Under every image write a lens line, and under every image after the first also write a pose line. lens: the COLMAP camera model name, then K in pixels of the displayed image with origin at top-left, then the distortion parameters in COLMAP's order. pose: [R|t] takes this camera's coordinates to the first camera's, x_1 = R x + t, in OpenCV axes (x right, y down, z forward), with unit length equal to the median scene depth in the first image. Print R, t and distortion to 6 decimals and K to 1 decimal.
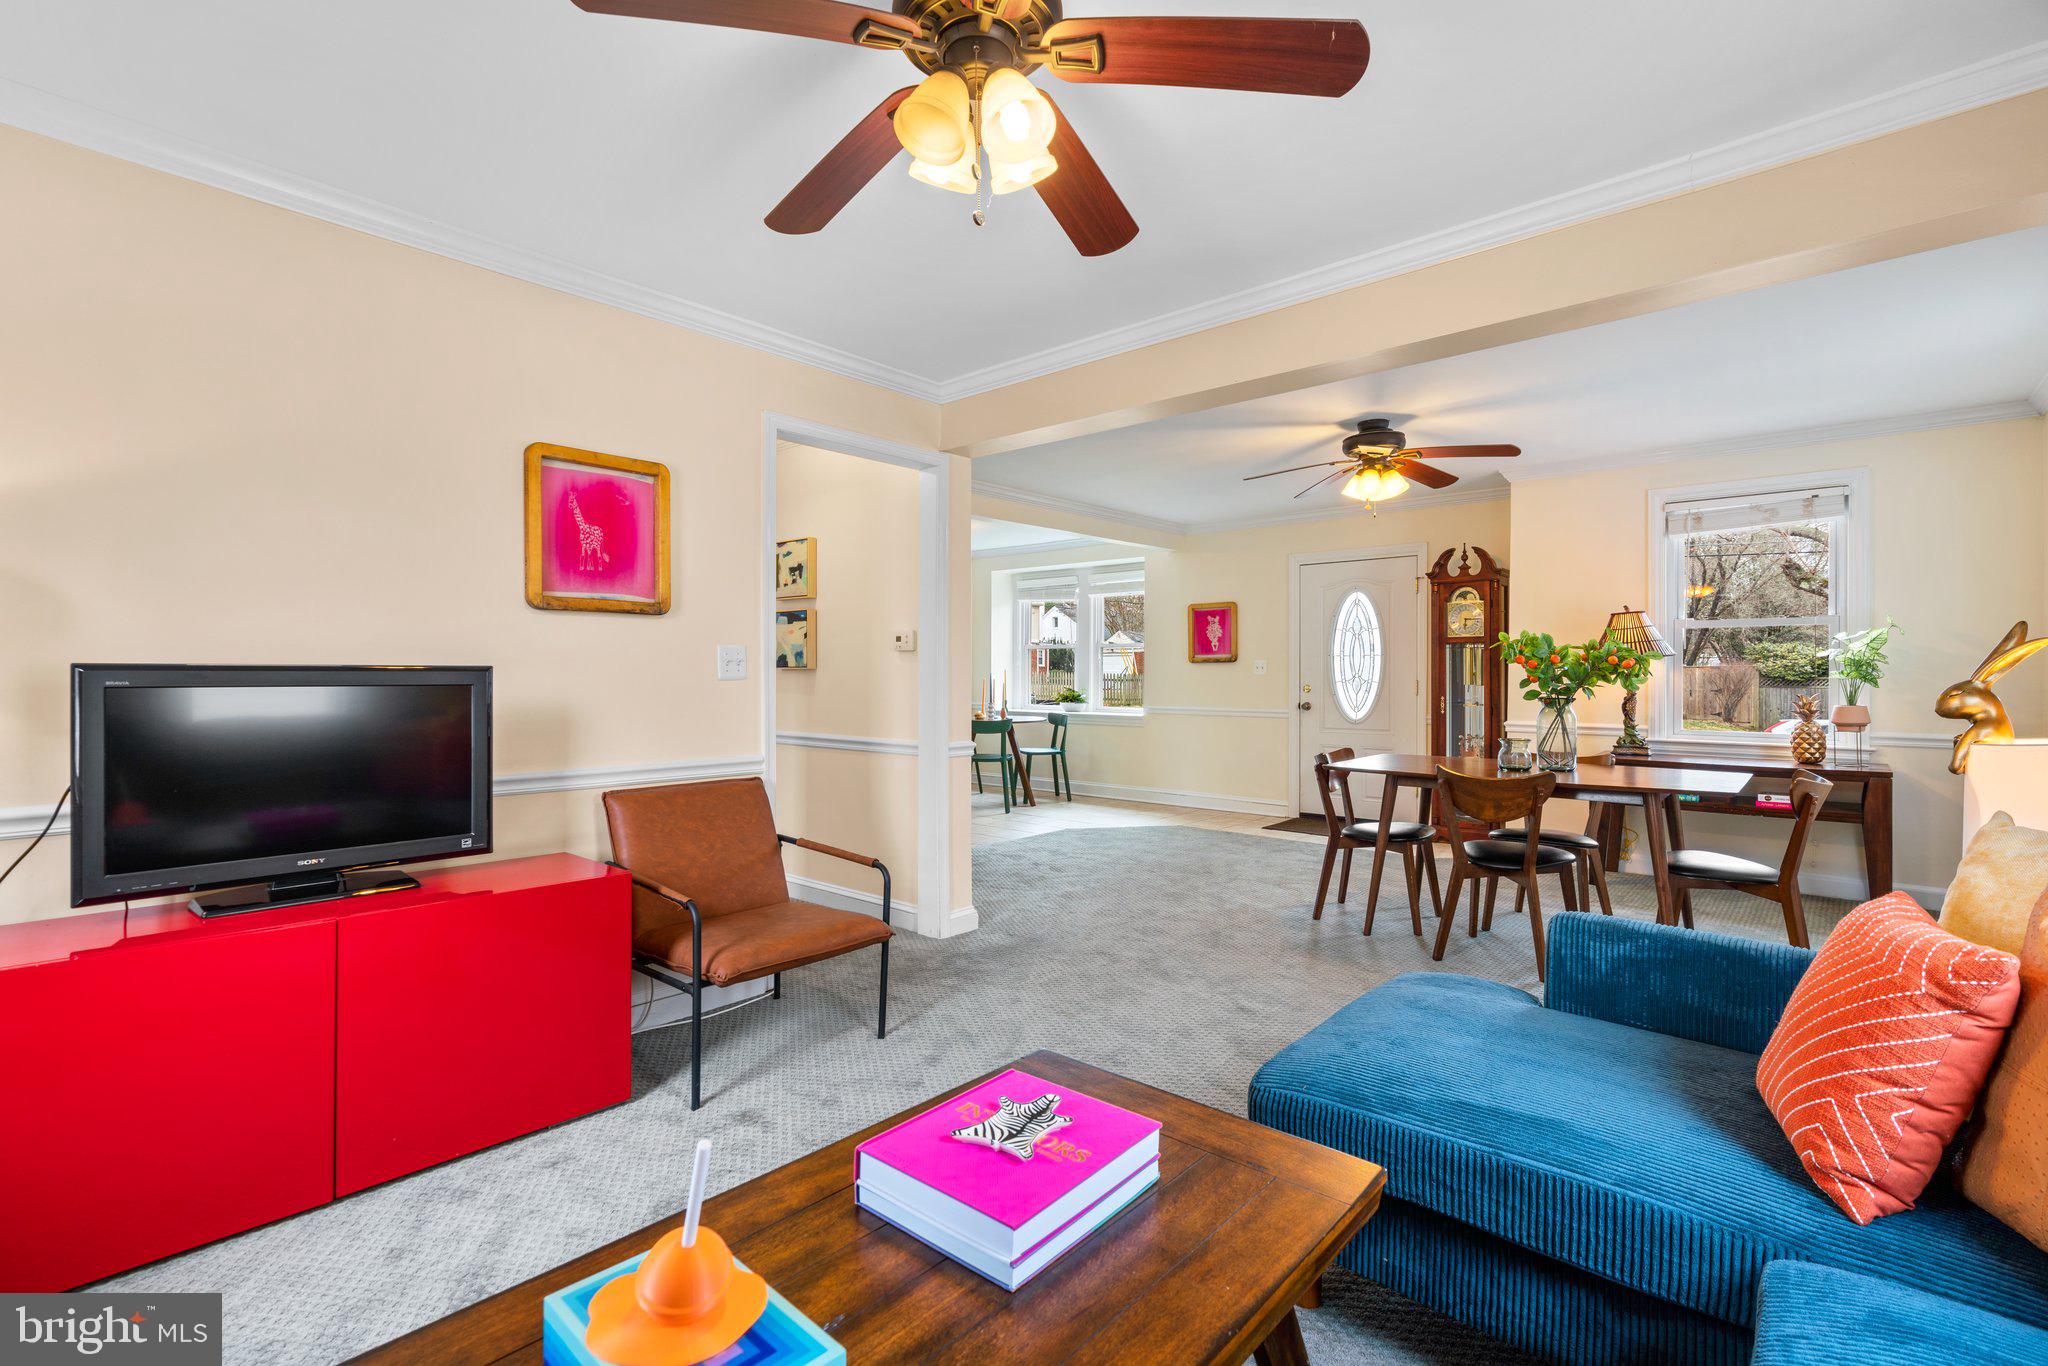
lens RADIAL K [[931.4, 0, 1008.5], [0, 931.4, 669.3], [0, 0, 1]] dist [-0.011787, 0.002277]
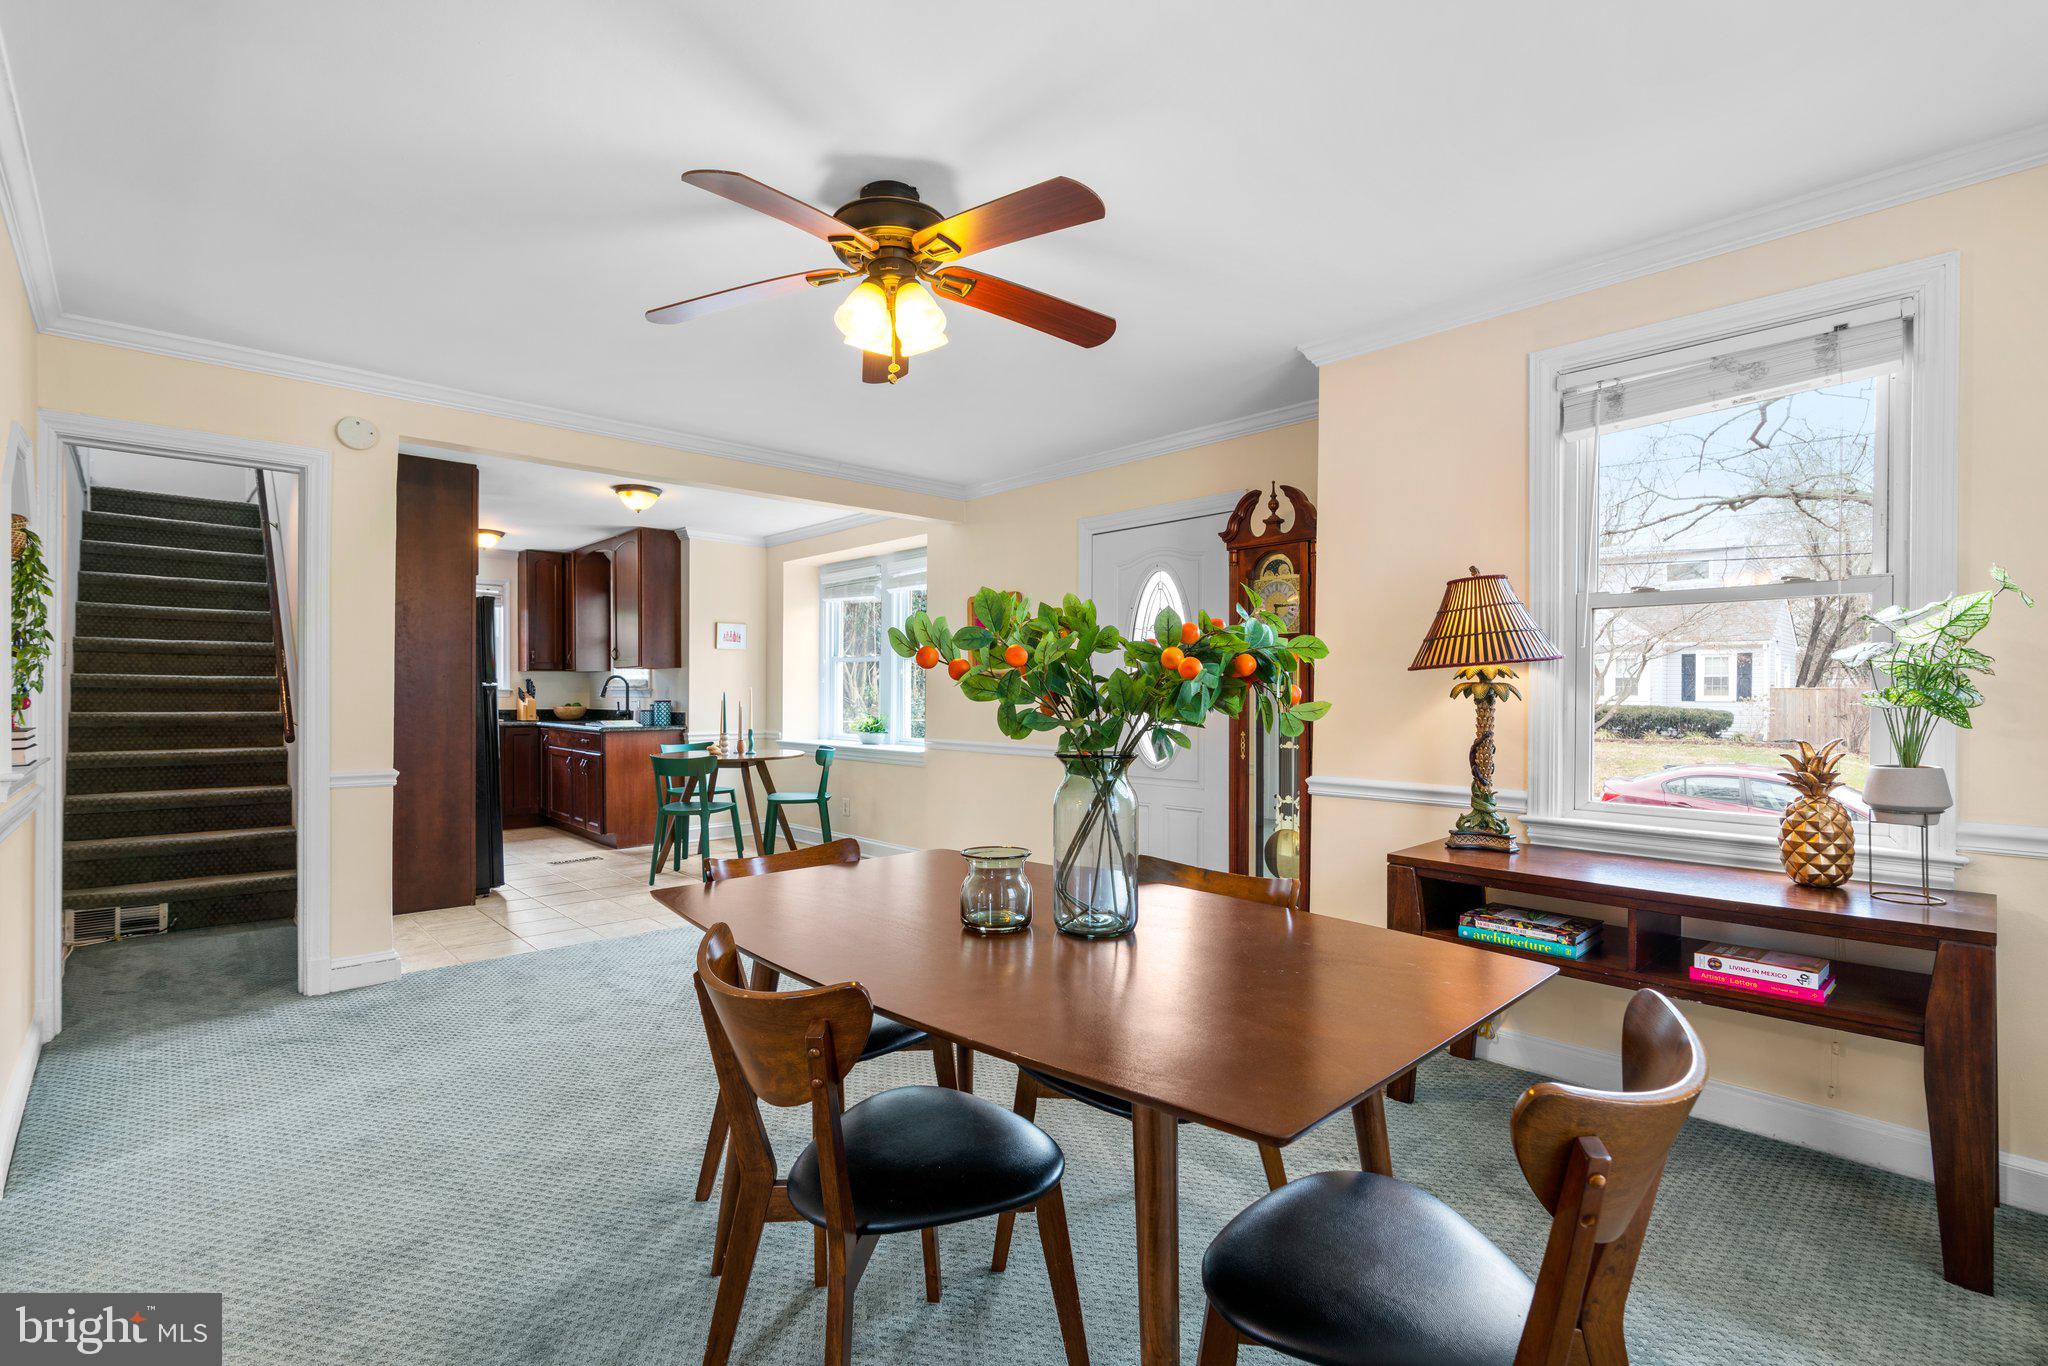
lens RADIAL K [[931.4, 0, 1028.7], [0, 931.4, 695.0], [0, 0, 1]] dist [-0.011787, 0.002277]
pose [[0.996619, 0.002519, -0.082121, 0.462383], [-0.002131, 0.999986, 0.004813, 0.002682], [0.082132, -0.004622, 0.996611, 0.456695]]
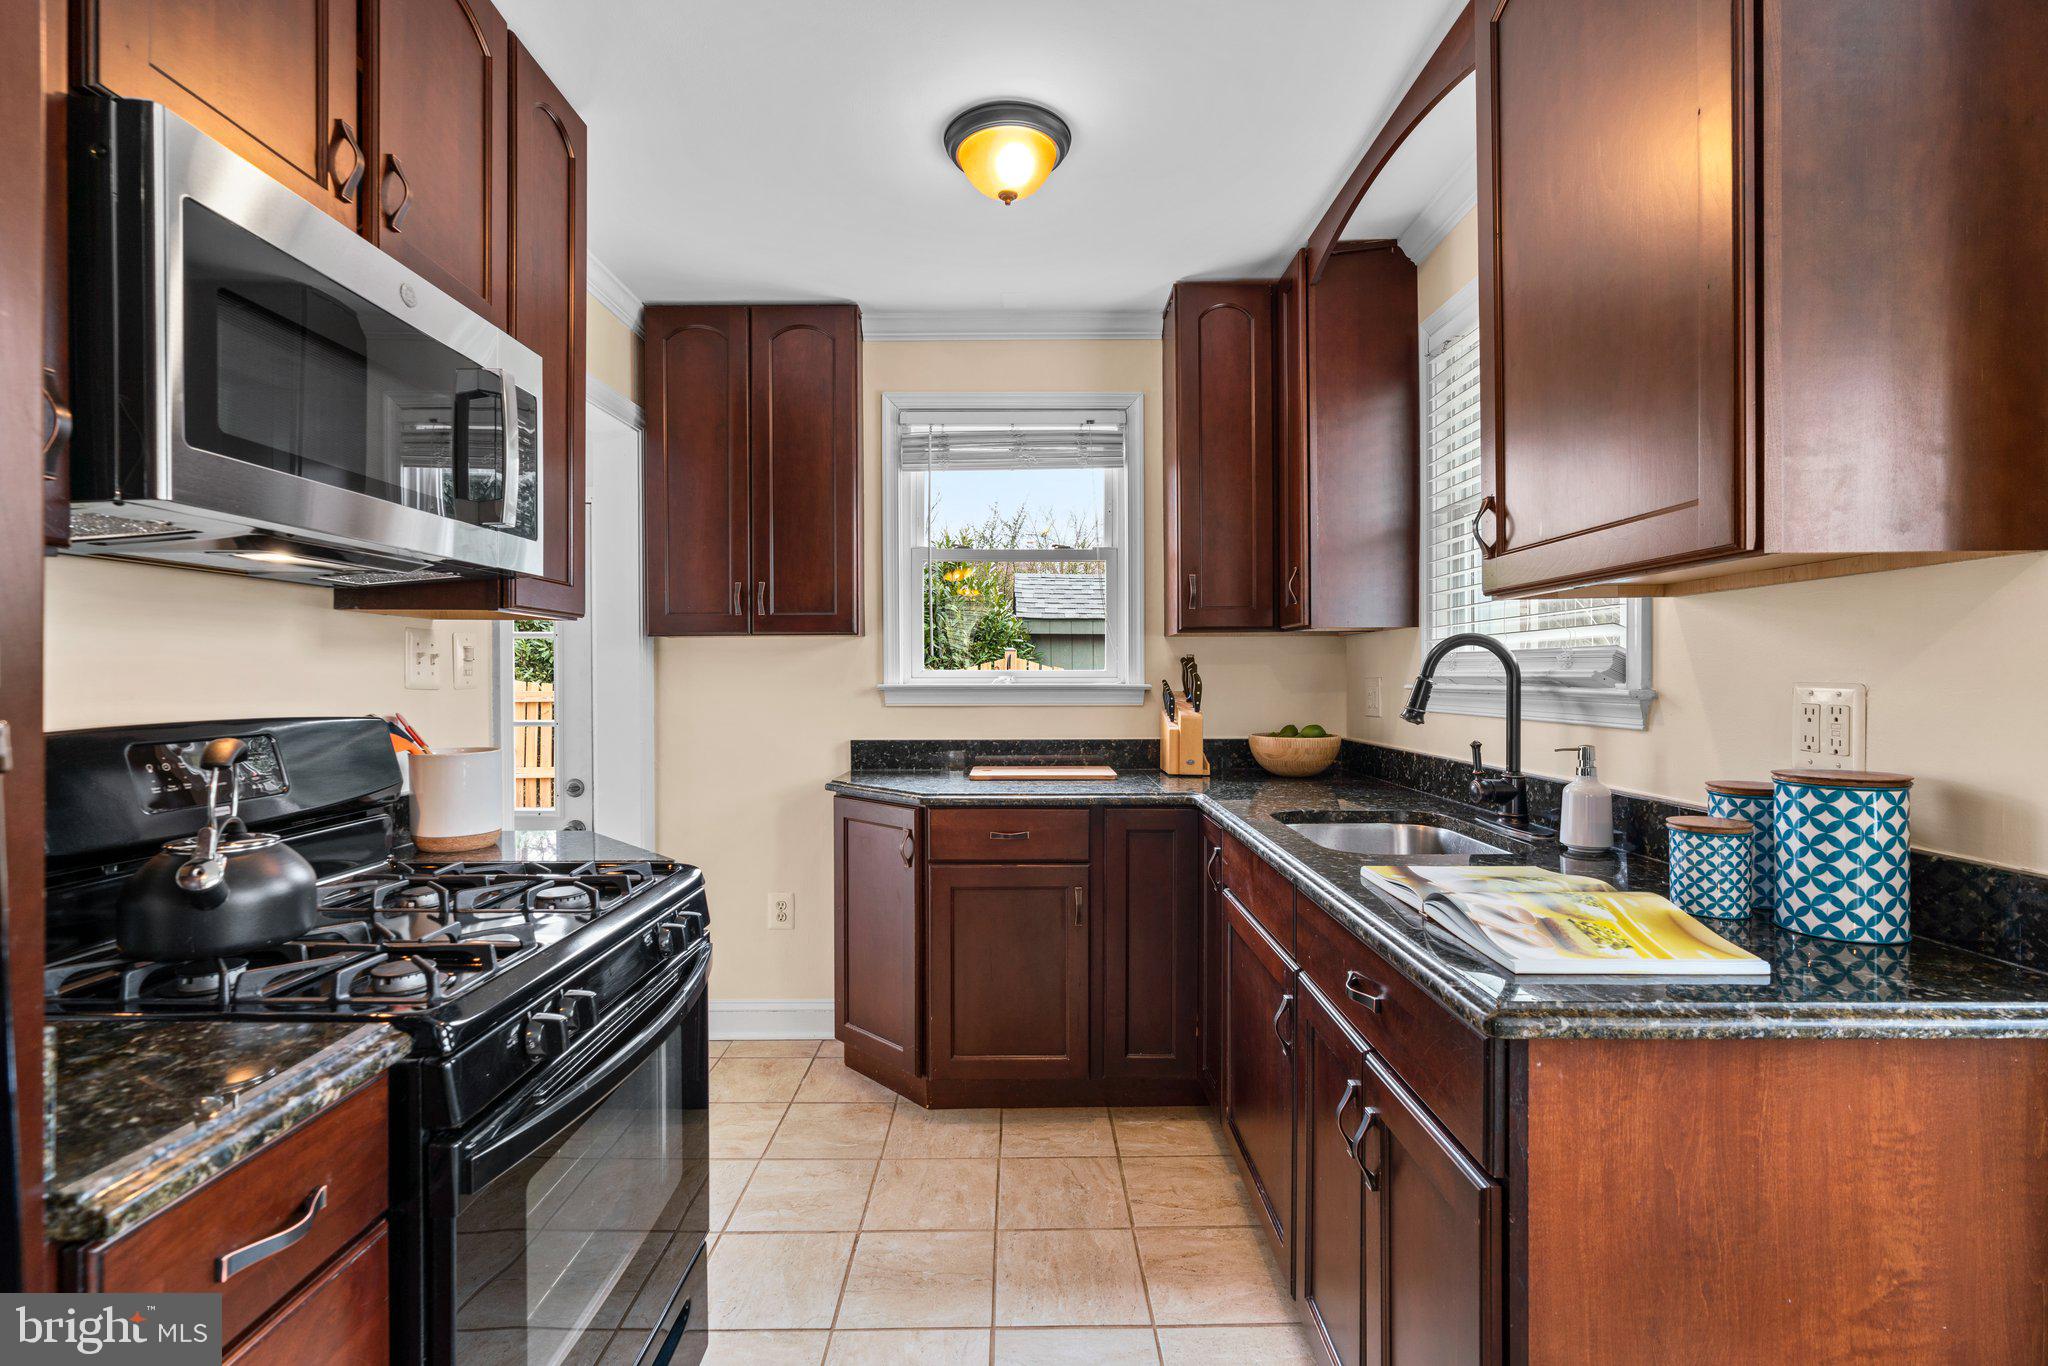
lens RADIAL K [[931.4, 0, 1011.2], [0, 931.4, 675.2], [0, 0, 1]] dist [-0.011787, 0.002277]
pose [[0.673788, -0.003347, -0.738917, -0.215365], [0.007376, 0.999970, 0.002197, -0.006370], [0.738888, -0.006931, 0.673793, 1.577805]]
